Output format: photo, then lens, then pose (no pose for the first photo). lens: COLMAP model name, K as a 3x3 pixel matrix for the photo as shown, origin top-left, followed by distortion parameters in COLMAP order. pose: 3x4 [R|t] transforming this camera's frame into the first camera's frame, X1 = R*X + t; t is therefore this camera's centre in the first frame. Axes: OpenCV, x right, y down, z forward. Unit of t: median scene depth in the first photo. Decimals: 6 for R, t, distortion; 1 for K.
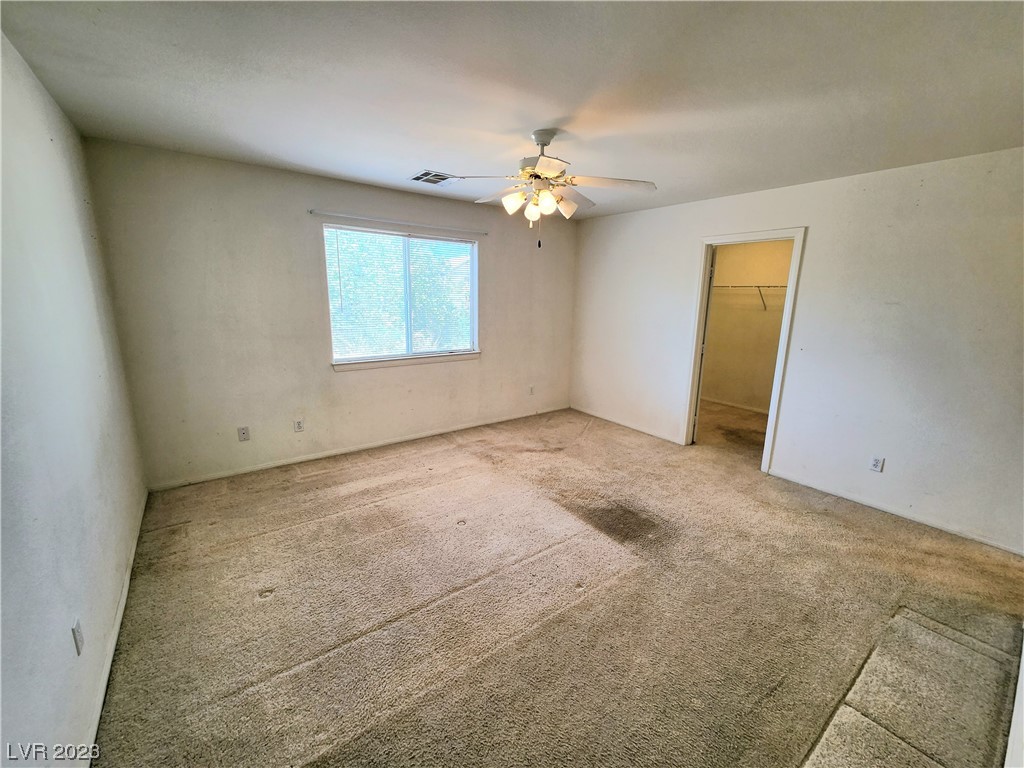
lens RADIAL K [[417.8, 0, 525.2], [0, 417.8, 381.2], [0, 0, 1]] dist [0.000447, -0.000144]
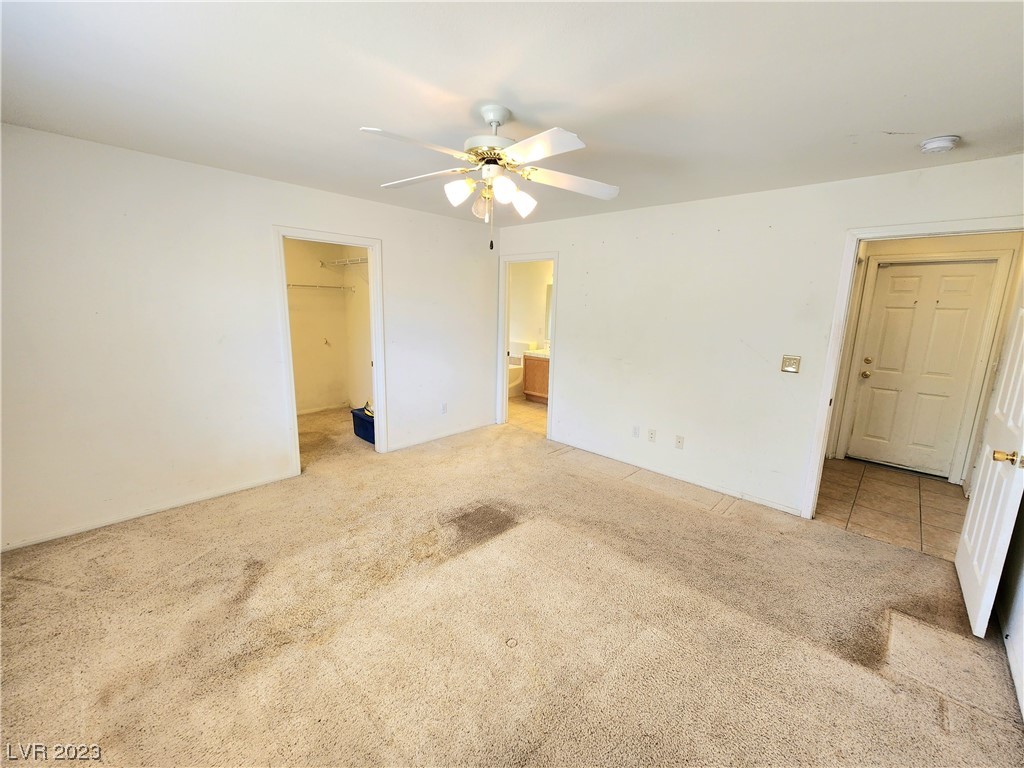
lens RADIAL K [[417.8, 0, 525.2], [0, 417.8, 381.2], [0, 0, 1]] dist [0.000447, -0.000144]
pose [[-0.173149, -0.208372, 0.962601, -0.595273], [0.170632, 0.956237, 0.237687, -0.188651], [-0.970002, 0.205406, -0.130016, 0.802118]]
